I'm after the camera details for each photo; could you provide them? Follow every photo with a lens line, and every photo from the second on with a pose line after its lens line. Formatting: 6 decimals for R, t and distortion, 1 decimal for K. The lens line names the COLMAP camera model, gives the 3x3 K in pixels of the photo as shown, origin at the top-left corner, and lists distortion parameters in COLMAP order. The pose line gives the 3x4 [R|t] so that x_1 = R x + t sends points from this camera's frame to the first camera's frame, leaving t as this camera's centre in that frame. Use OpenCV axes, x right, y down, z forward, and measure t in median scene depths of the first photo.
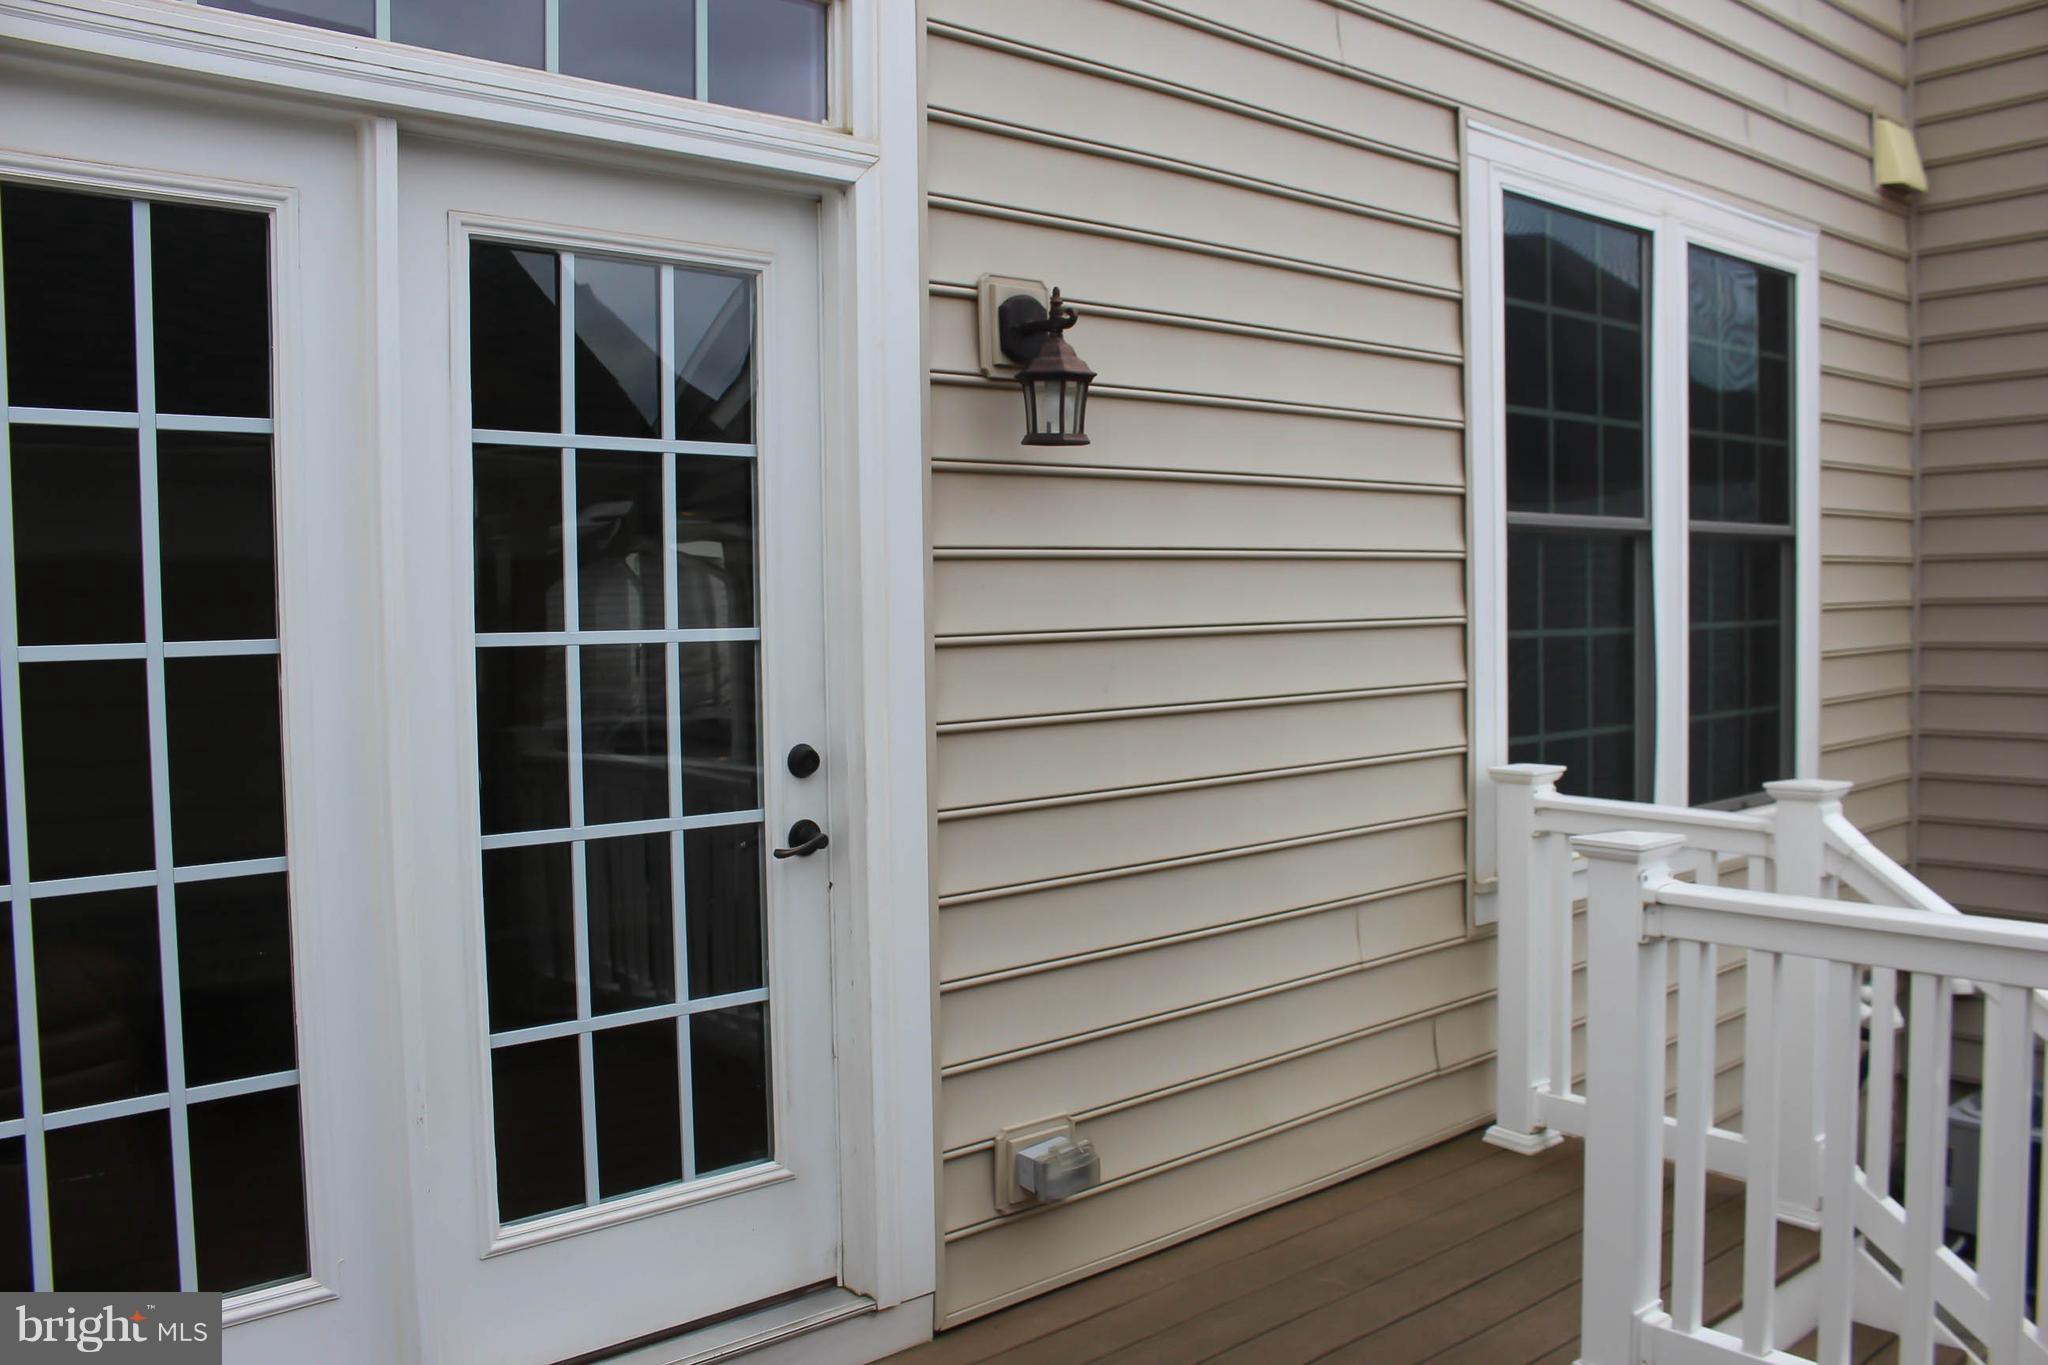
lens RADIAL K [[1732.9, 0, 1021.4], [0, 1732.9, 683.3], [0, 0, 1]] dist [-0.102245, -0.002604]
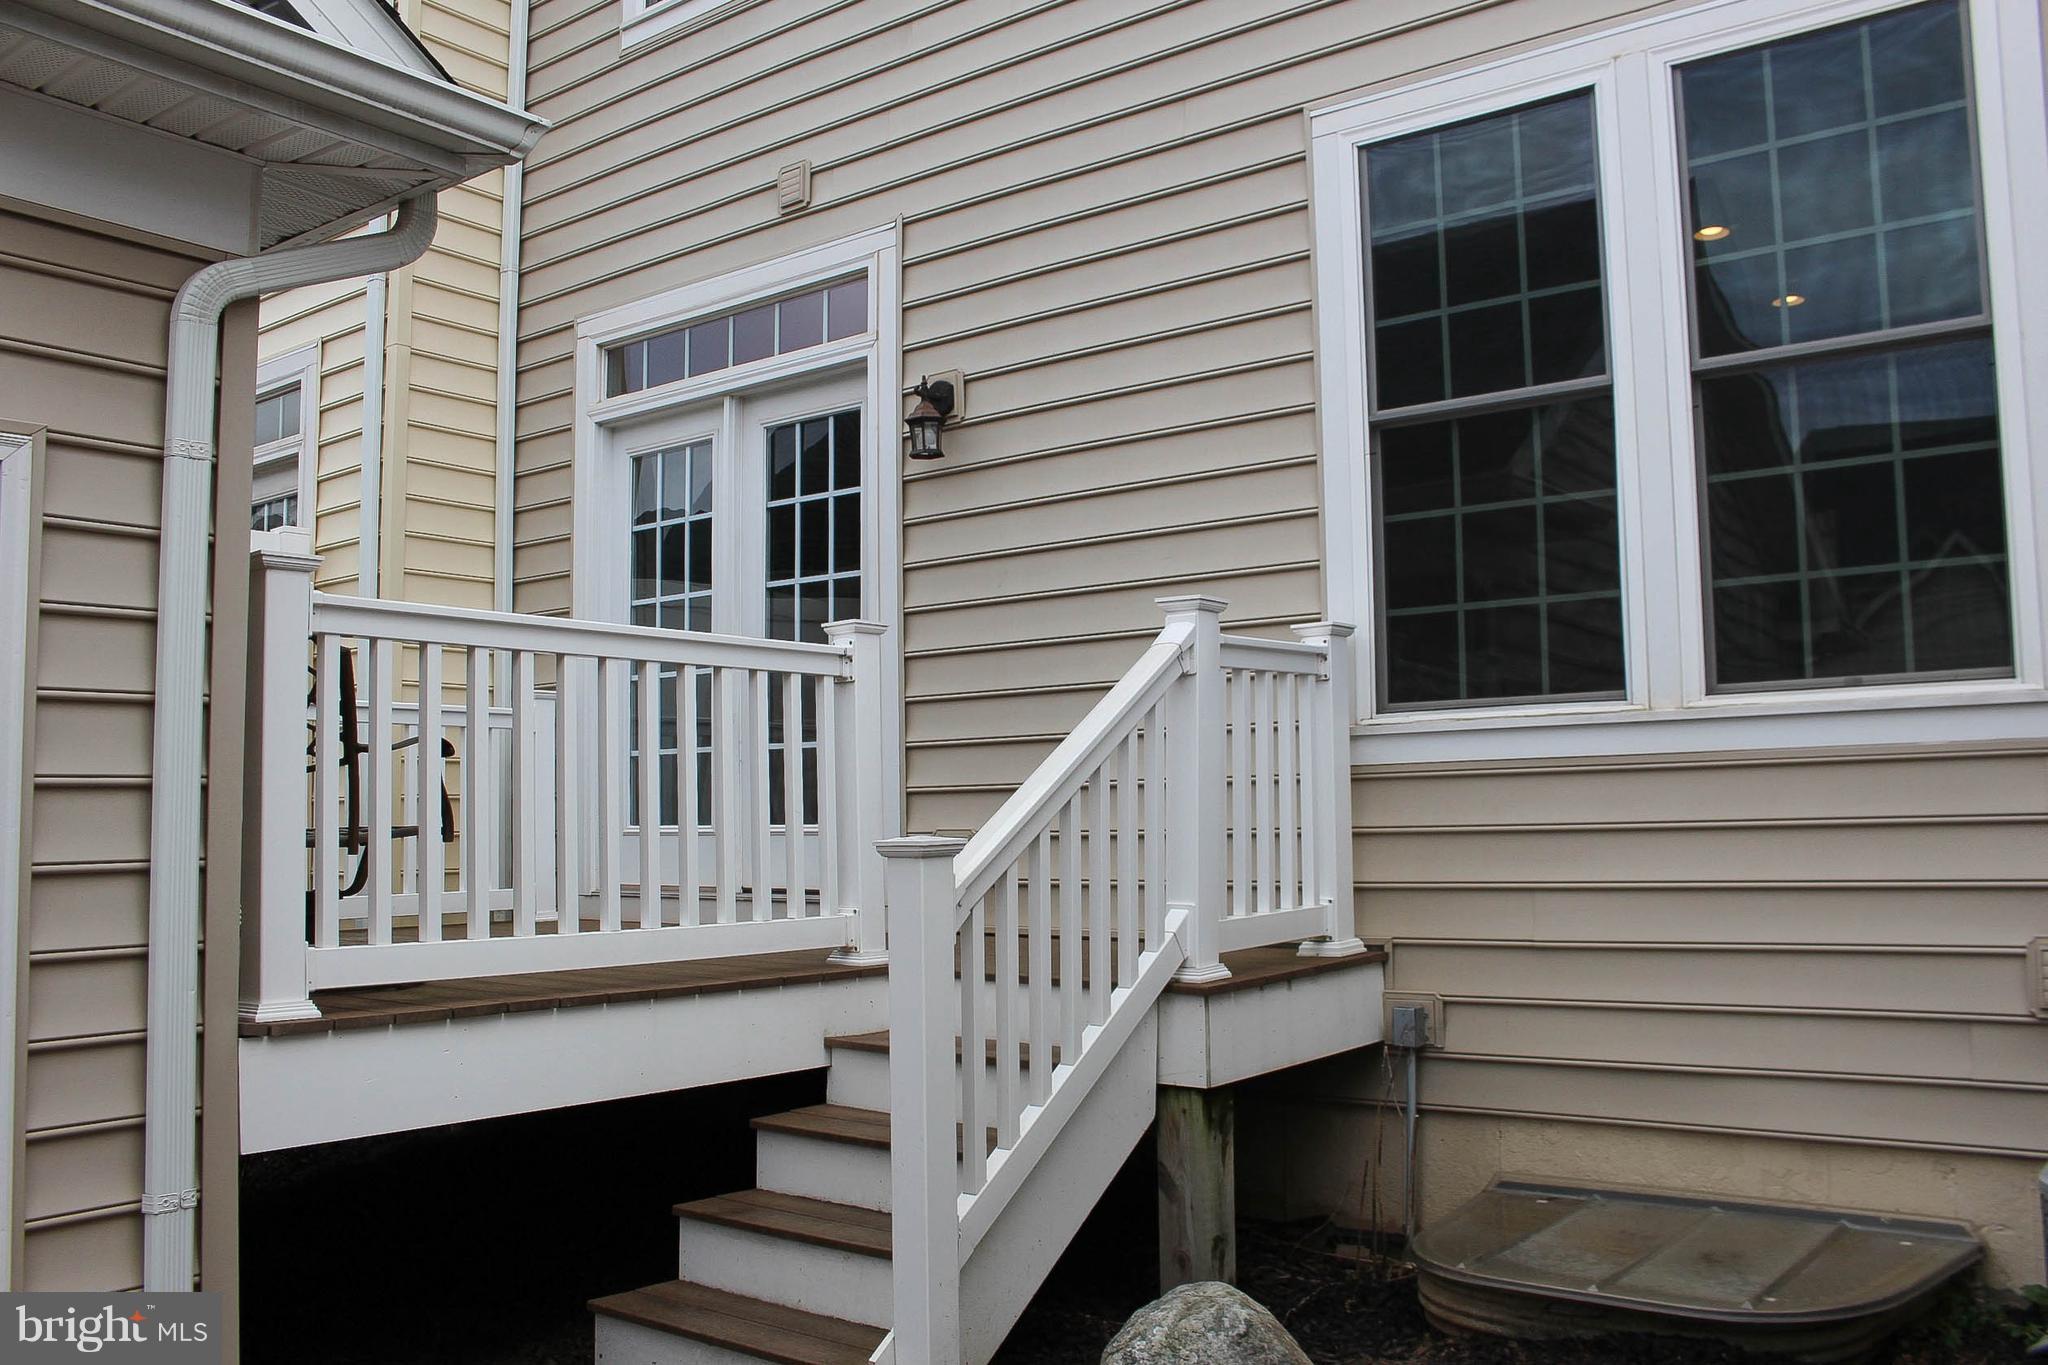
lens RADIAL K [[1732.9, 0, 1031.9], [0, 1732.9, 687.1], [0, 0, 1]] dist [-0.102245, -0.002604]
pose [[0.193198, -0.053300, -0.979711, 1.452595], [-0.021985, 0.998038, -0.058632, 0.170458], [0.980914, 0.032866, 0.191647, 0.585653]]
